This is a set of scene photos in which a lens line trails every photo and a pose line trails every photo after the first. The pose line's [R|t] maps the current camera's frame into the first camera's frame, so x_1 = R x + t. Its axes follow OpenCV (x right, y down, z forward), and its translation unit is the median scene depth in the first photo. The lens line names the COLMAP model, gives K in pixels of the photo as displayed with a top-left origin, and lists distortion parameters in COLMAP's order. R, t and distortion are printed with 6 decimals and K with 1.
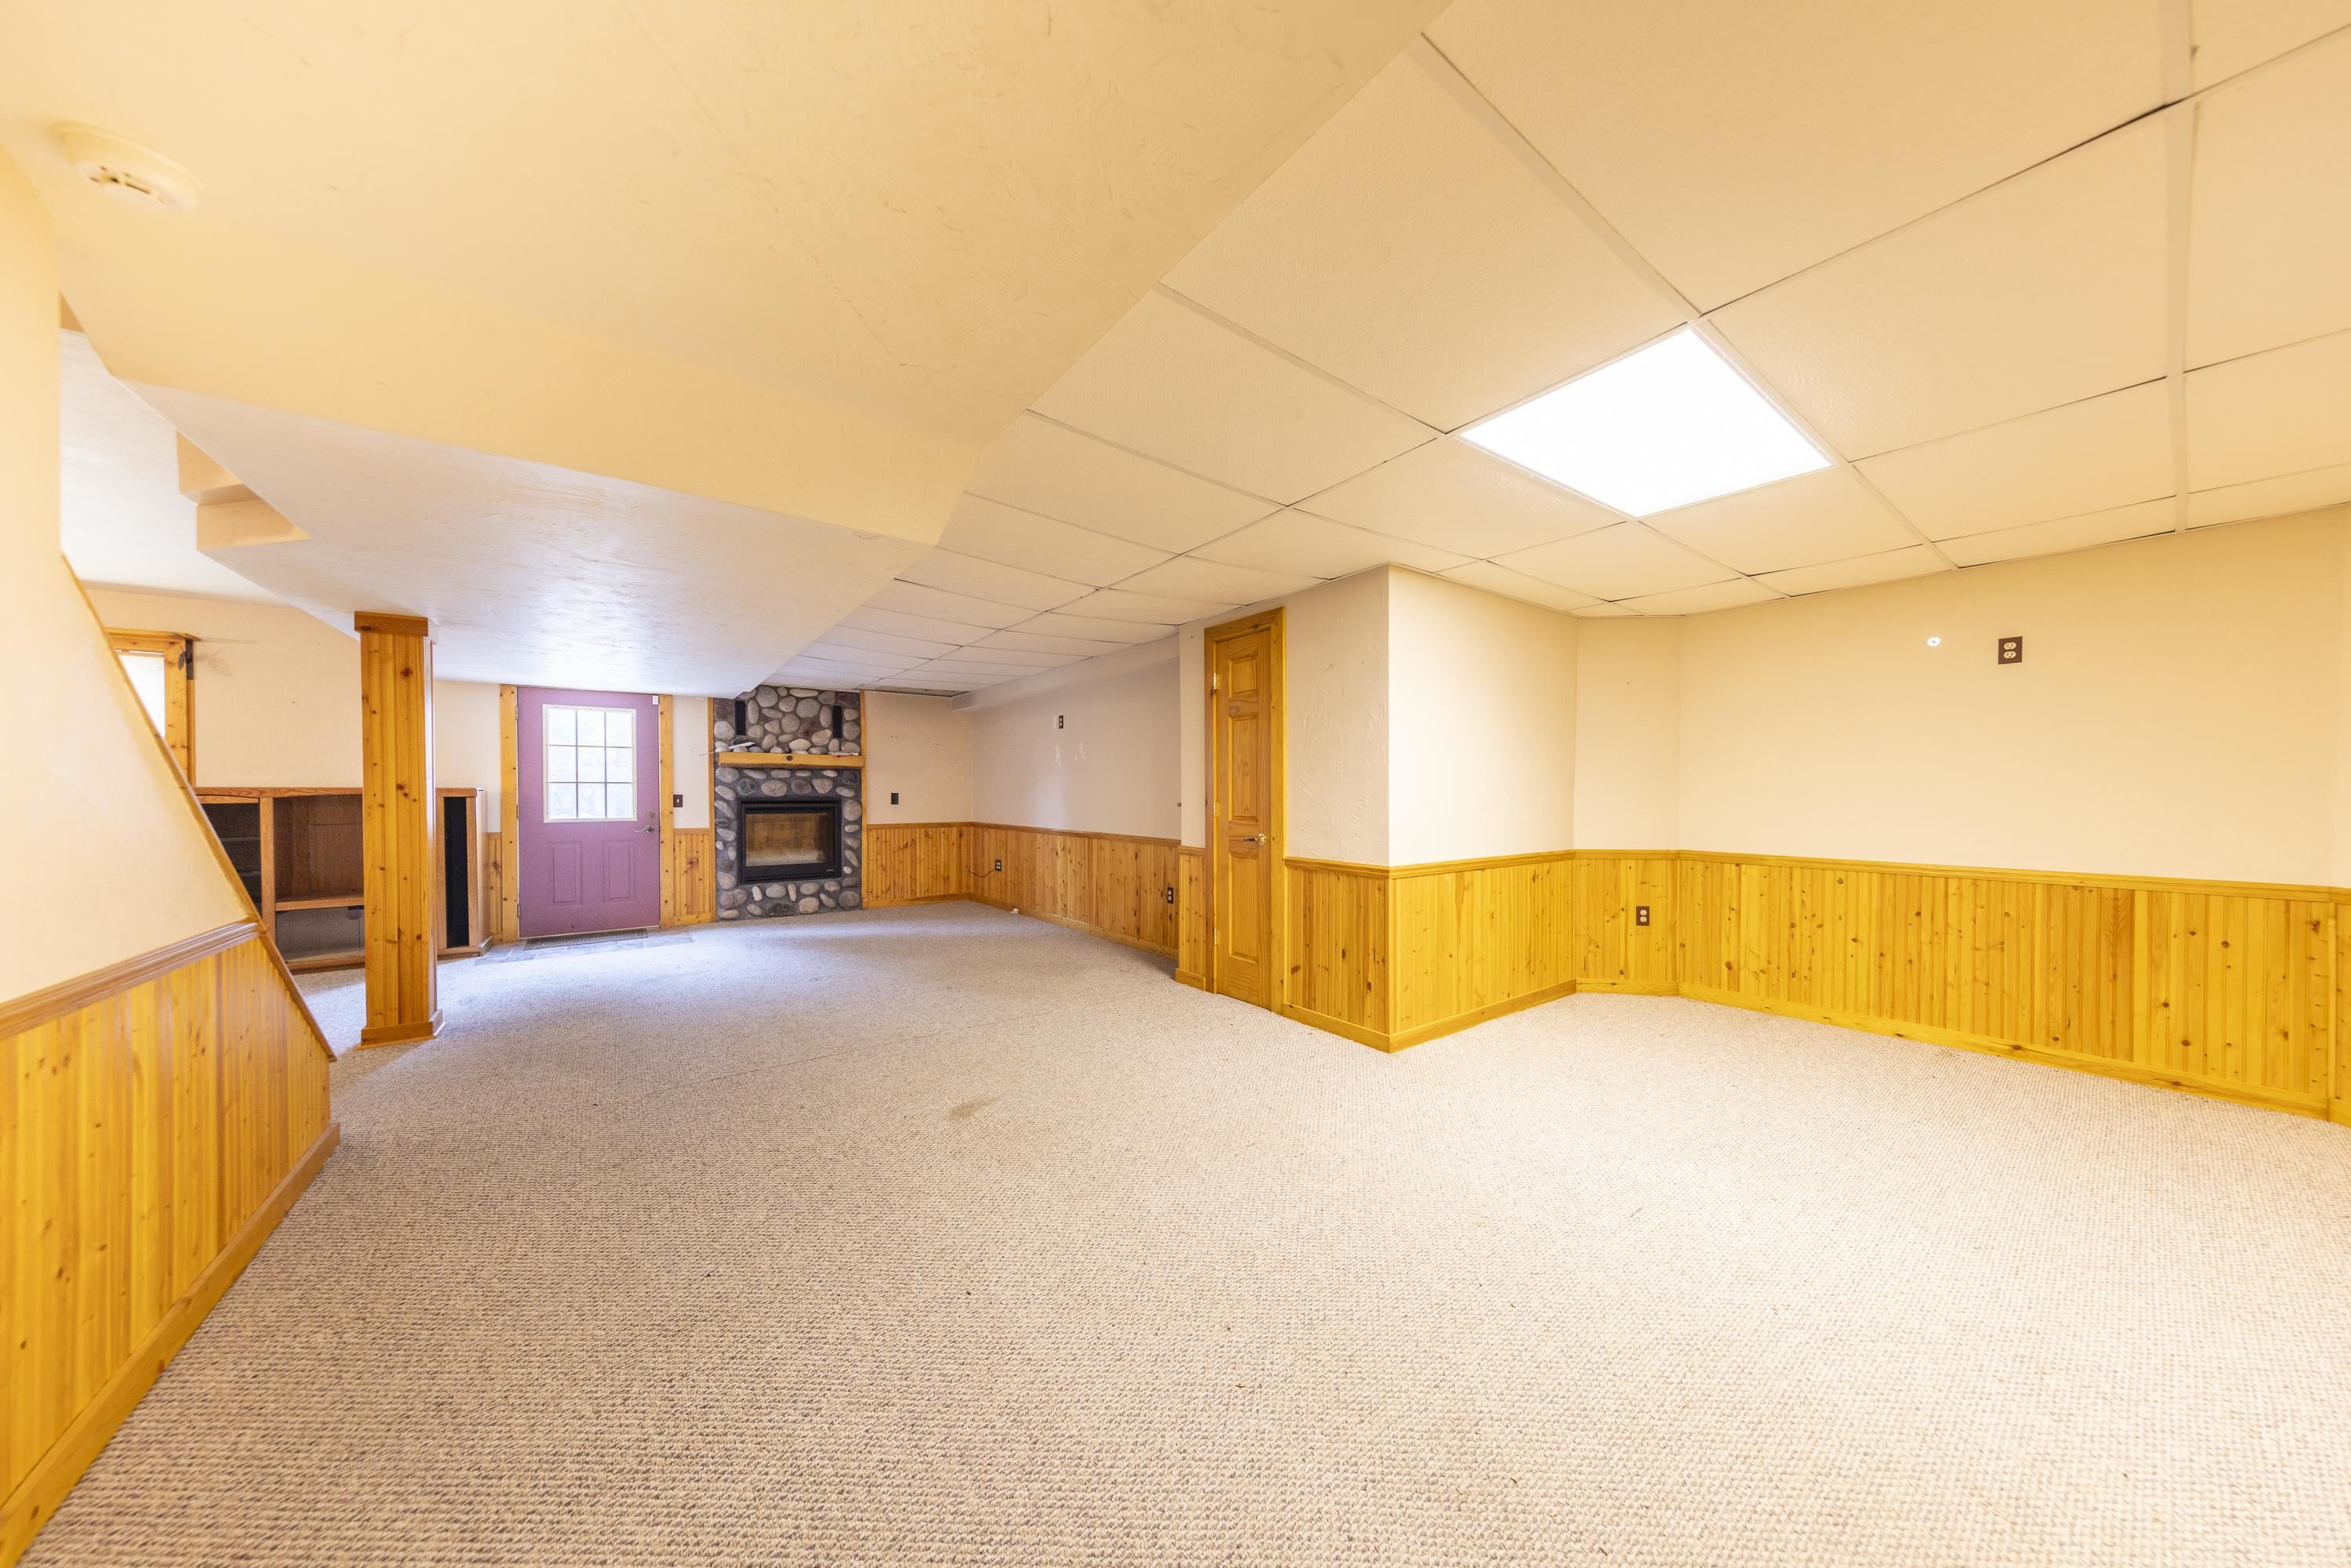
lens RADIAL K [[740.2, 0, 1178.6], [0, 740.2, 796.6], [0, 0, 1]] dist [0.004933, -0.000038]
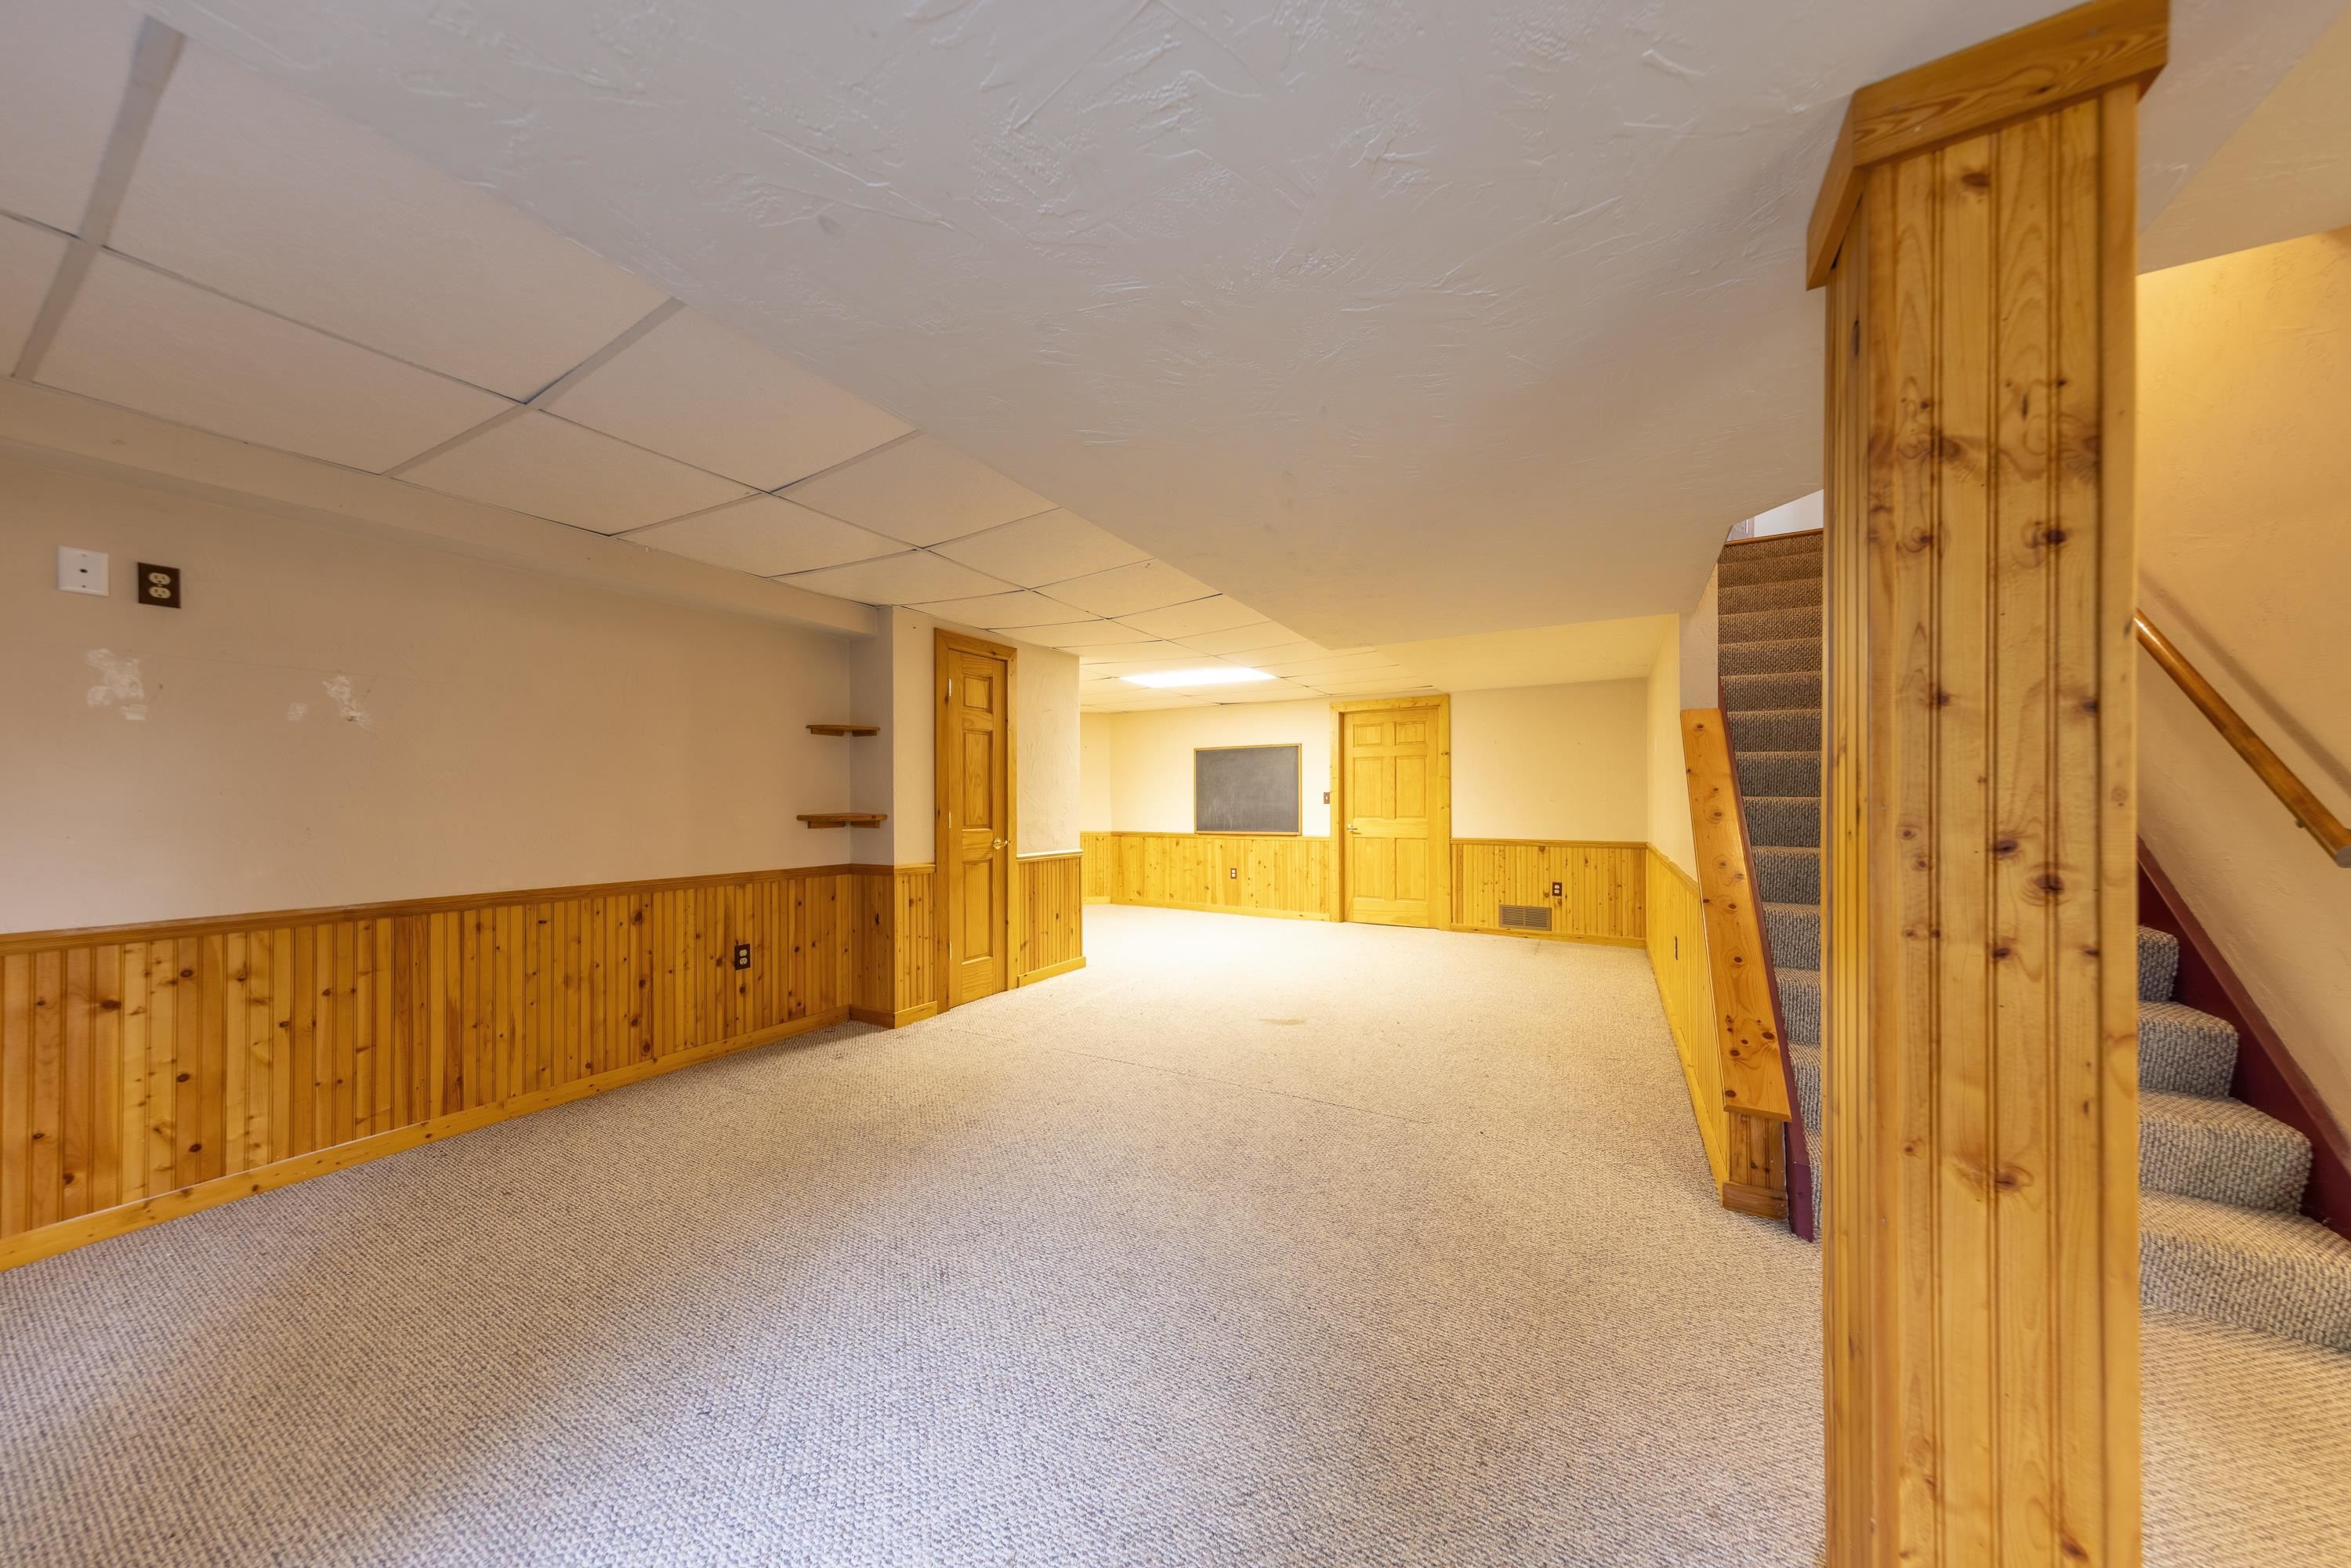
lens RADIAL K [[735.9, 0, 1173.4], [0, 735.9, 805.1], [0, 0, 1]] dist [0.006079, -0.000017]
pose [[-0.384822, -0.003855, 0.922983, -0.769112], [0.004344, 0.999973, 0.005988, -0.007109], [-0.922980, 0.006314, -0.384795, 0.882510]]
